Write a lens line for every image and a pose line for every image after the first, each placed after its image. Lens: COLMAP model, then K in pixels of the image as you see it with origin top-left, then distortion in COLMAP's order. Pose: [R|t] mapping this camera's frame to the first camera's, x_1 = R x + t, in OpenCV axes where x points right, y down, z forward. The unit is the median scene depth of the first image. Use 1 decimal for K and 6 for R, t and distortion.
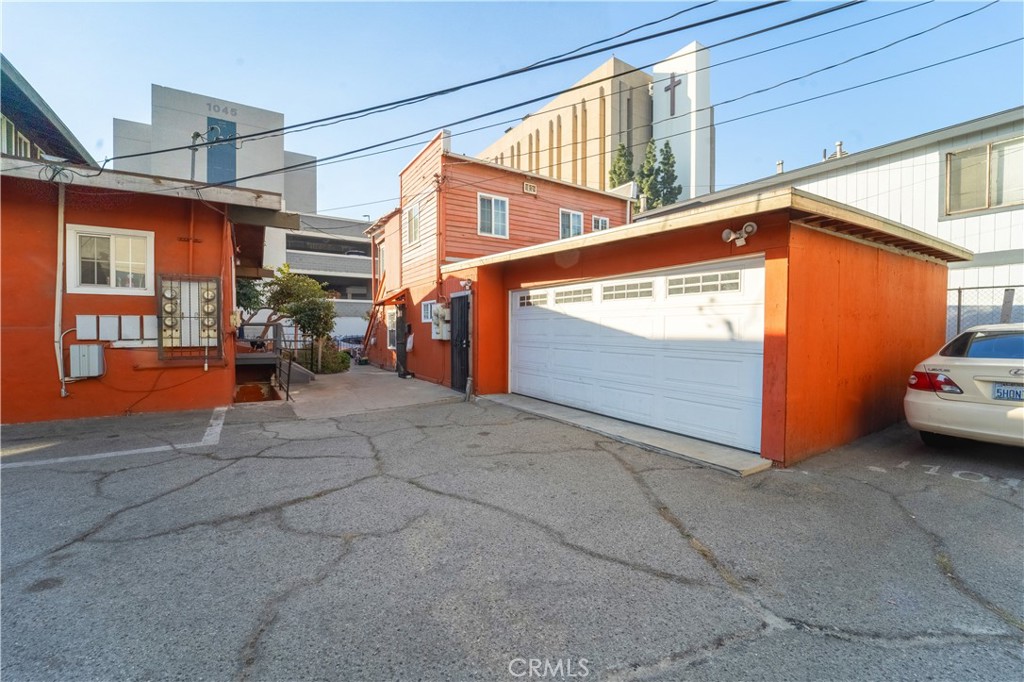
lens RADIAL K [[415.8, 0, 506.1], [0, 415.8, 339.9], [0, 0, 1]] dist [-0.020594, -0.000199]
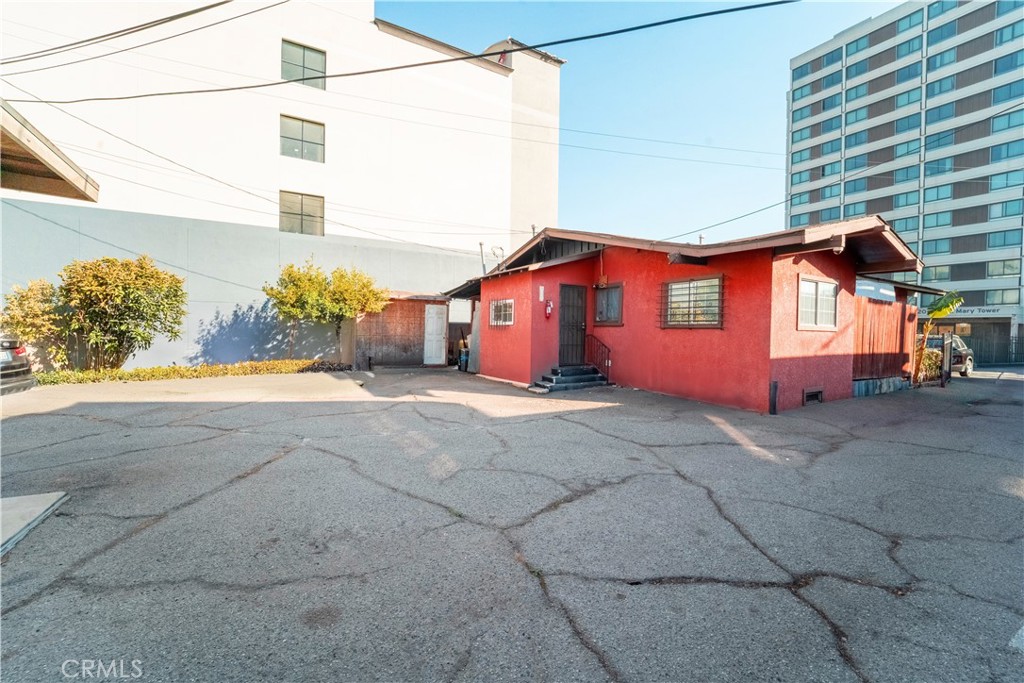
lens RADIAL K [[415.8, 0, 511.9], [0, 415.8, 341.3], [0, 0, 1]] dist [-0.020594, -0.000199]
pose [[-0.999579, -0.015249, 0.024694, -0.296595], [-0.014003, 0.998657, 0.049883, -0.033114], [-0.025421, 0.049516, -0.998450, 1.532560]]
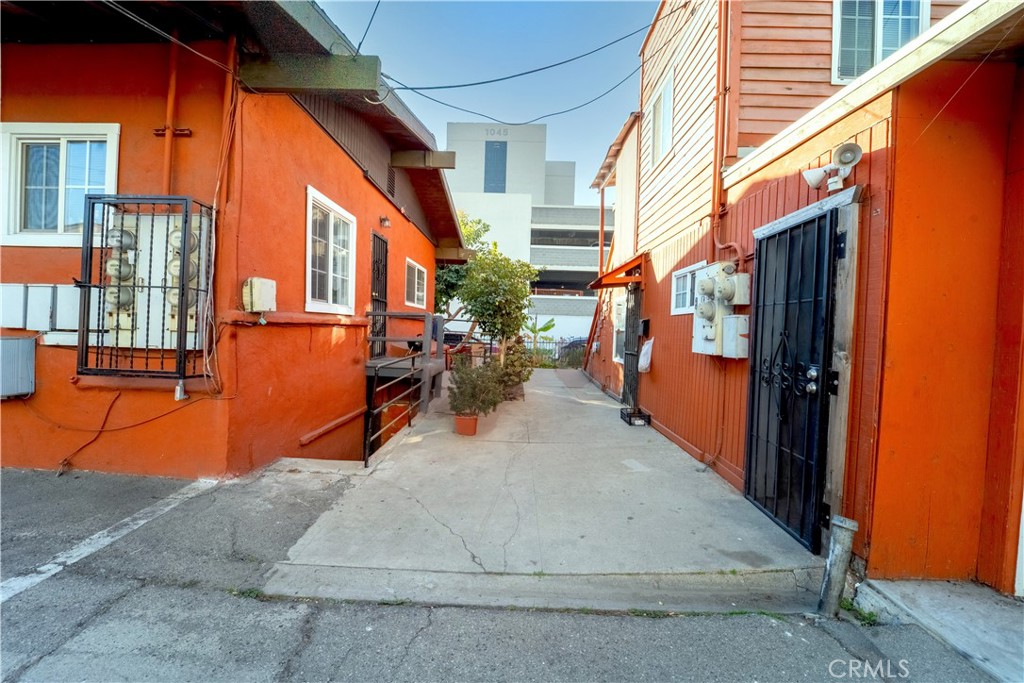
lens RADIAL K [[415.8, 0, 505.8], [0, 415.8, 340.6], [0, 0, 1]] dist [-0.020594, -0.000199]
pose [[0.828705, 0.039549, -0.558287, -0.119975], [-0.042333, 0.999072, 0.007936, -0.011464], [0.558082, 0.017058, 0.829610, 0.645207]]
